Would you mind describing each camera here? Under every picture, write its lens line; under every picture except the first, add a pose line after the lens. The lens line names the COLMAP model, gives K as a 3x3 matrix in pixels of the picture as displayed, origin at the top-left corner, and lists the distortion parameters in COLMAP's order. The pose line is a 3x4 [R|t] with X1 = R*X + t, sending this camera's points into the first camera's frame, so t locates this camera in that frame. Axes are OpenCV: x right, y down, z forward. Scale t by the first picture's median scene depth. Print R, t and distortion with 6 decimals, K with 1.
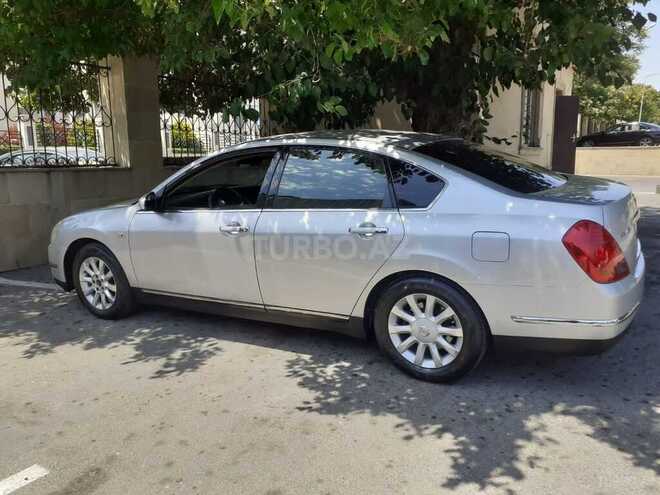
lens RADIAL K [[619.7, 0, 332.7], [0, 619.7, 268.3], [0, 0, 1]] dist [0.013013, -0.002736]
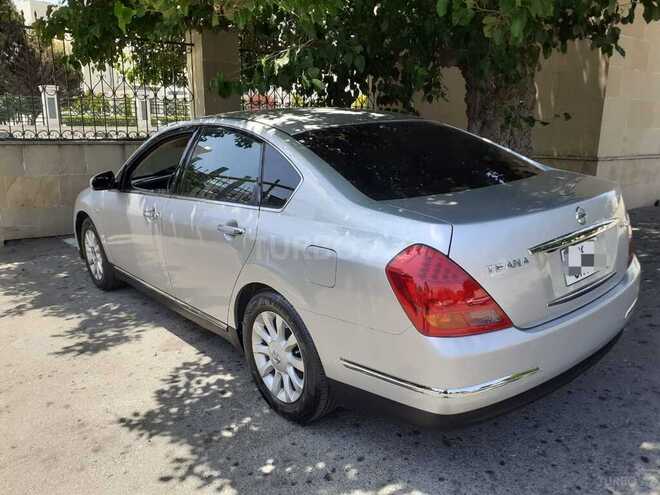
lens RADIAL K [[619.7, 0, 332.7], [0, 619.7, 268.3], [0, 0, 1]] dist [0.013013, -0.002736]
pose [[0.923084, 0.110967, -0.368241, 0.484432], [-0.098590, 0.993752, 0.052321, -0.062439], [0.371746, -0.011992, 0.928257, 0.253665]]
